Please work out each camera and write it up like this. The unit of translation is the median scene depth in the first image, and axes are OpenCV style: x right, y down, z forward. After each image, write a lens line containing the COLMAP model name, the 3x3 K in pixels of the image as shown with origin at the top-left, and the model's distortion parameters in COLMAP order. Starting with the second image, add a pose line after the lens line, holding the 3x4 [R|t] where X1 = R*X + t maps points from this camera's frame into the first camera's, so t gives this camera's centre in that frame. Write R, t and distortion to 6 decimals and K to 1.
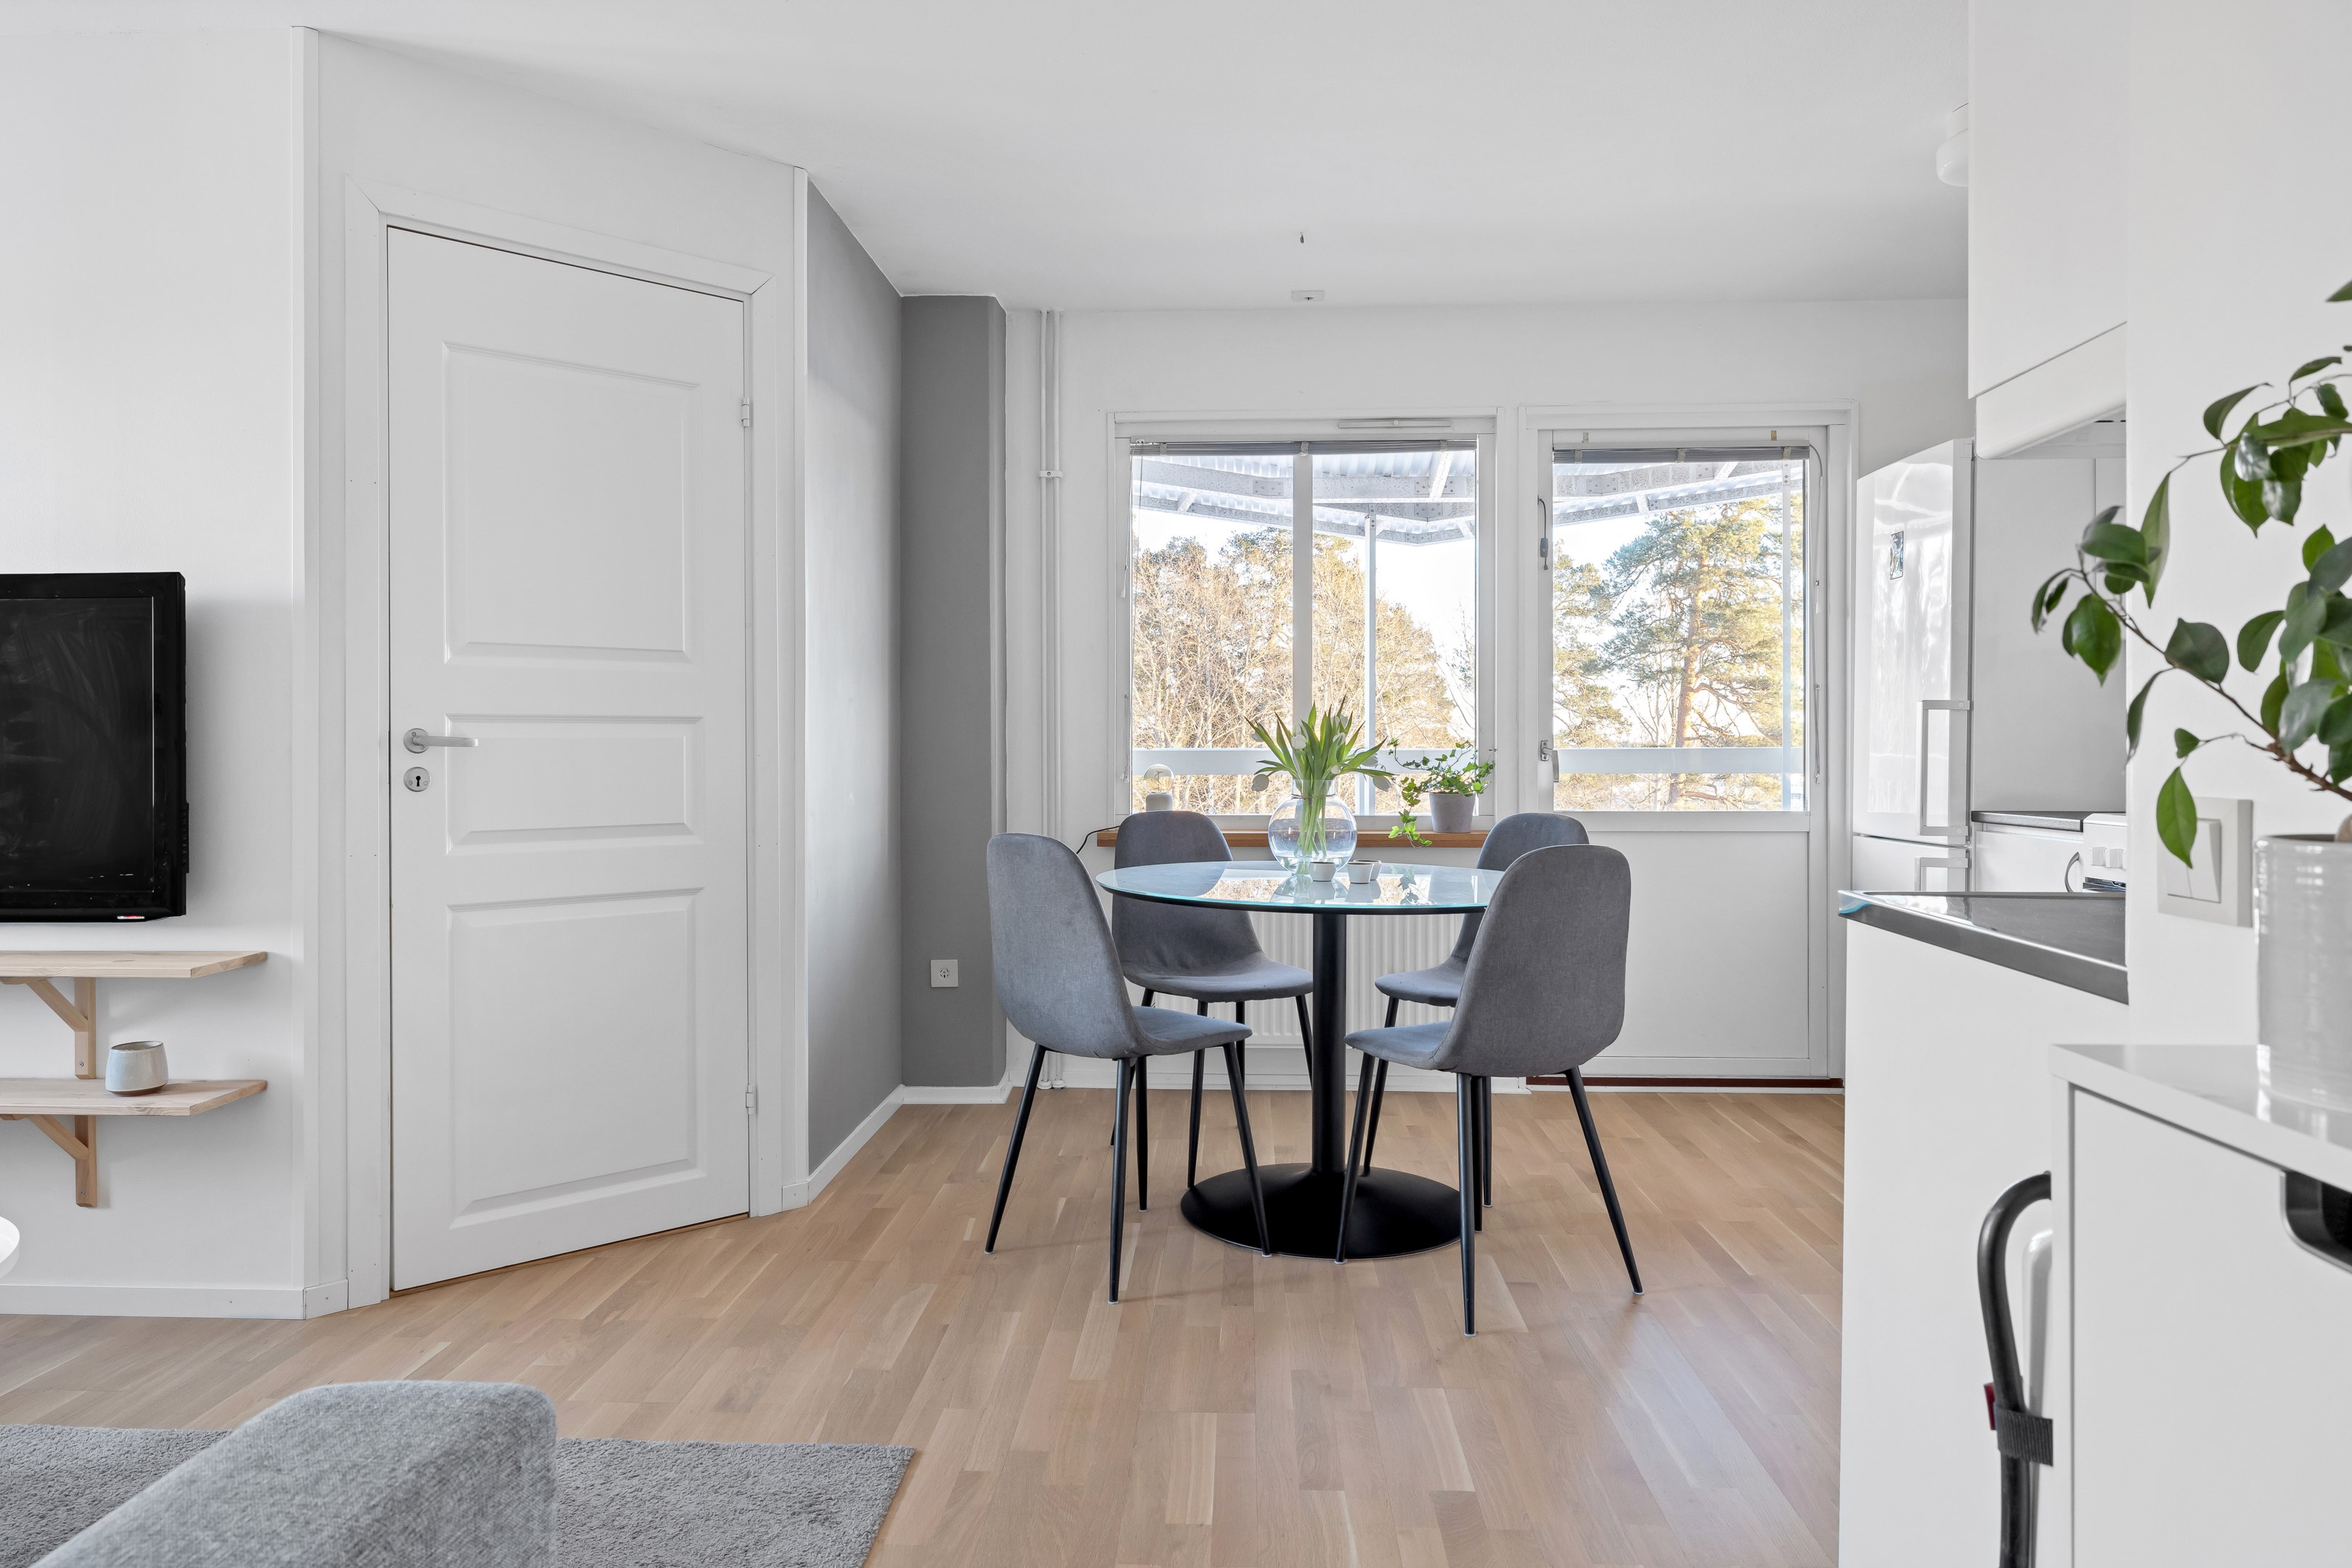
lens RADIAL K [[1468.6, 0, 1176.0], [0, 1468.6, 784.0], [0, 0, 1]] dist [-0.001040, -0.000554]
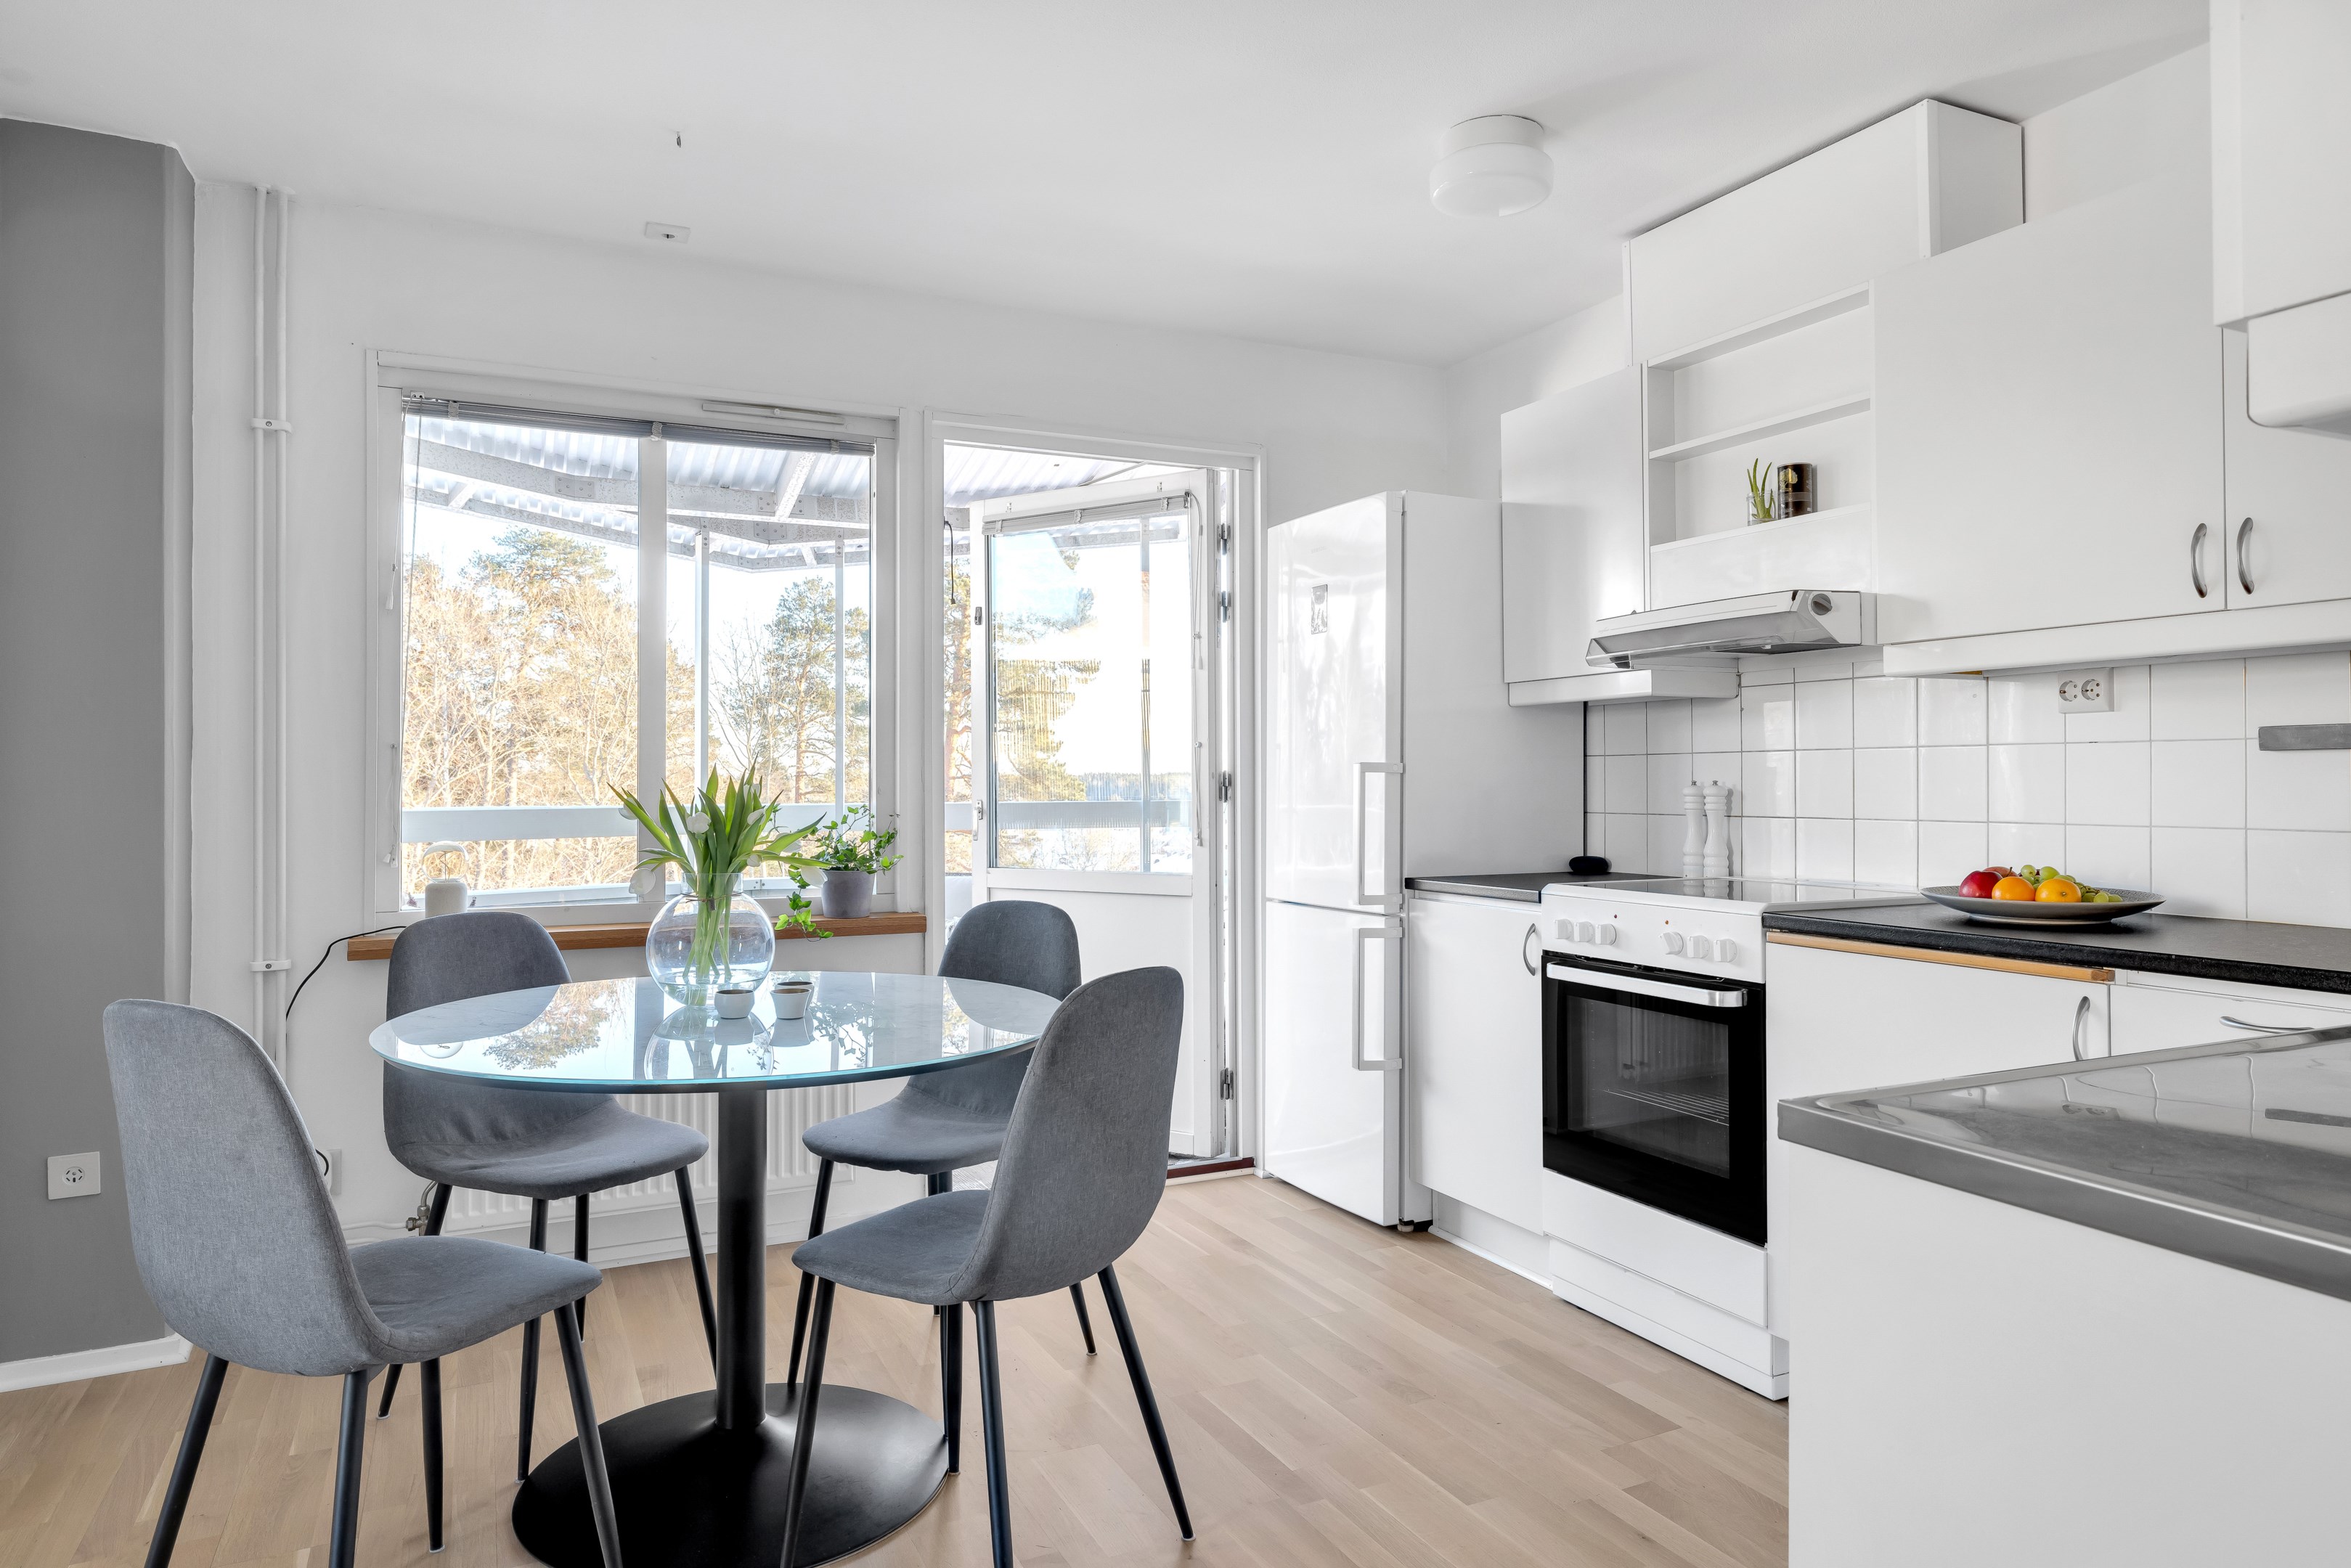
lens RADIAL K [[1431.9, 0, 1172.7], [0, 1431.9, 773.0], [0, 0, 1]] dist [0.000955, -0.000341]
pose [[0.880378, 0.001772, 0.474269, -0.032347], [0.013987, 0.999461, -0.029698, -0.021592], [-0.474066, 0.032779, 0.879879, 0.215662]]
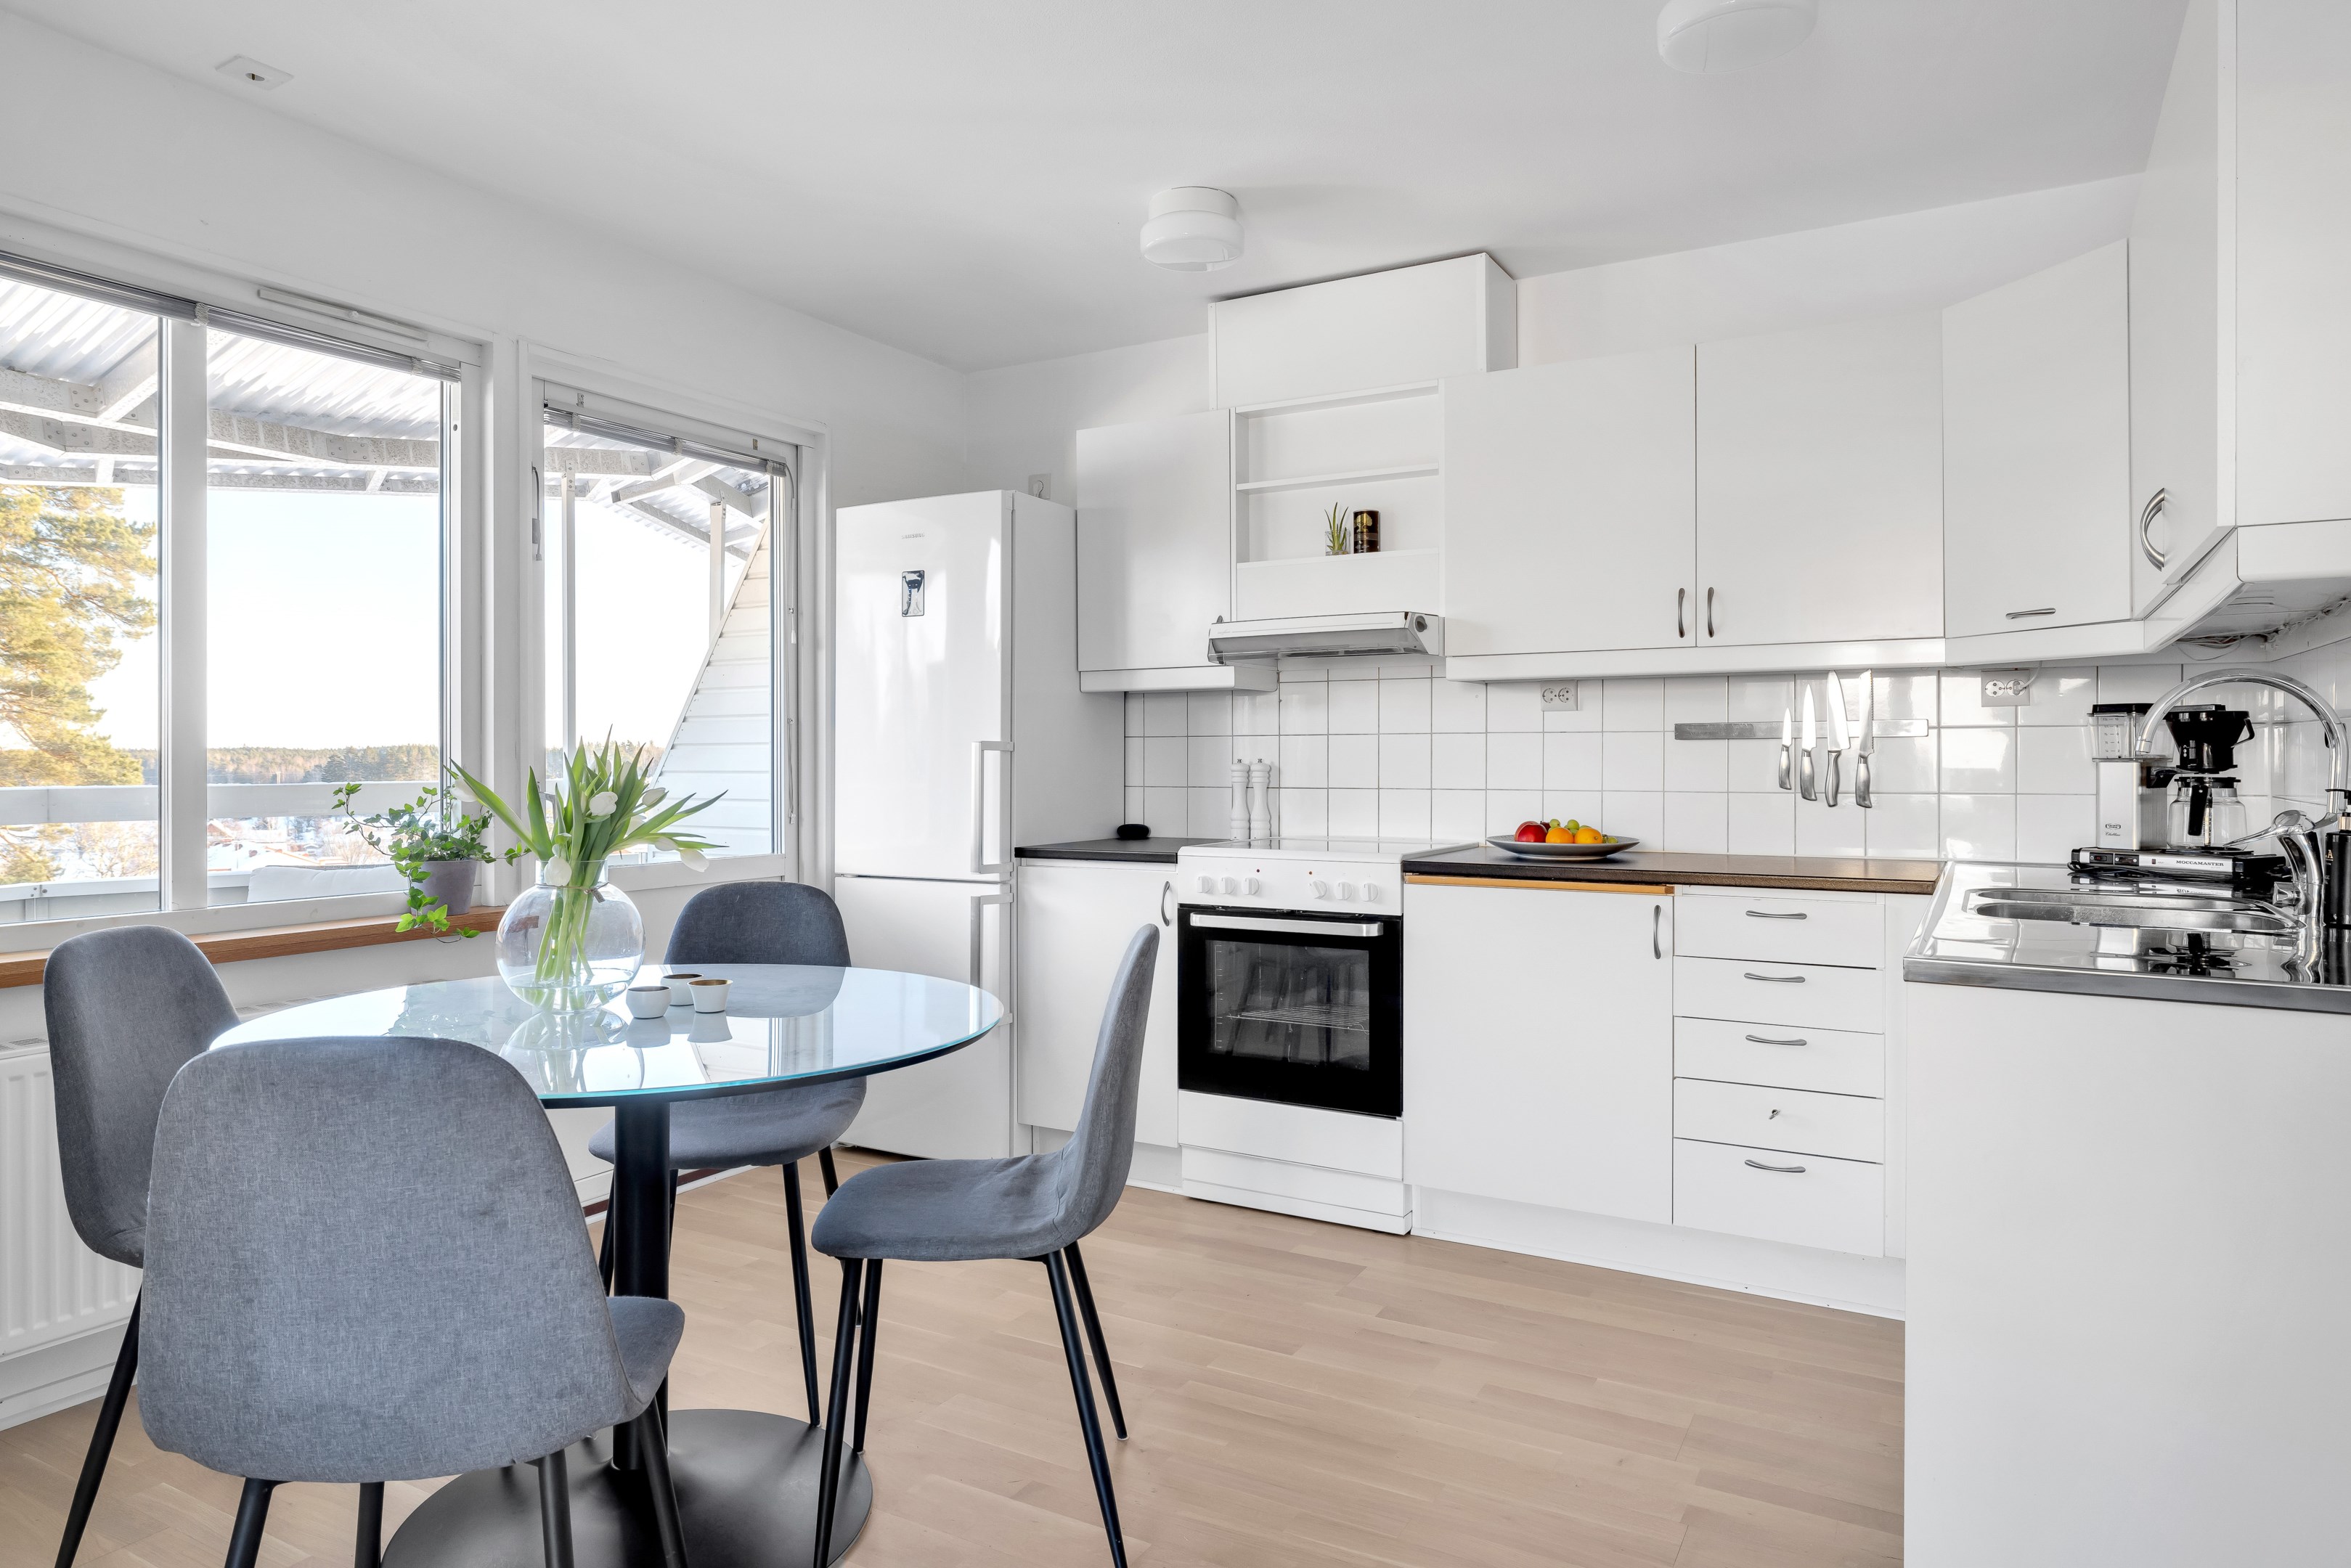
lens RADIAL K [[1406.4, 0, 1180.0], [0, 1406.4, 772.4], [0, 0, 1]] dist [-0.001213, 0.000649]
pose [[0.458539, -0.007855, 0.888640, -0.258975], [0.023372, 0.999722, -0.003223, -0.025693], [-0.888367, 0.022247, 0.458595, 0.382290]]
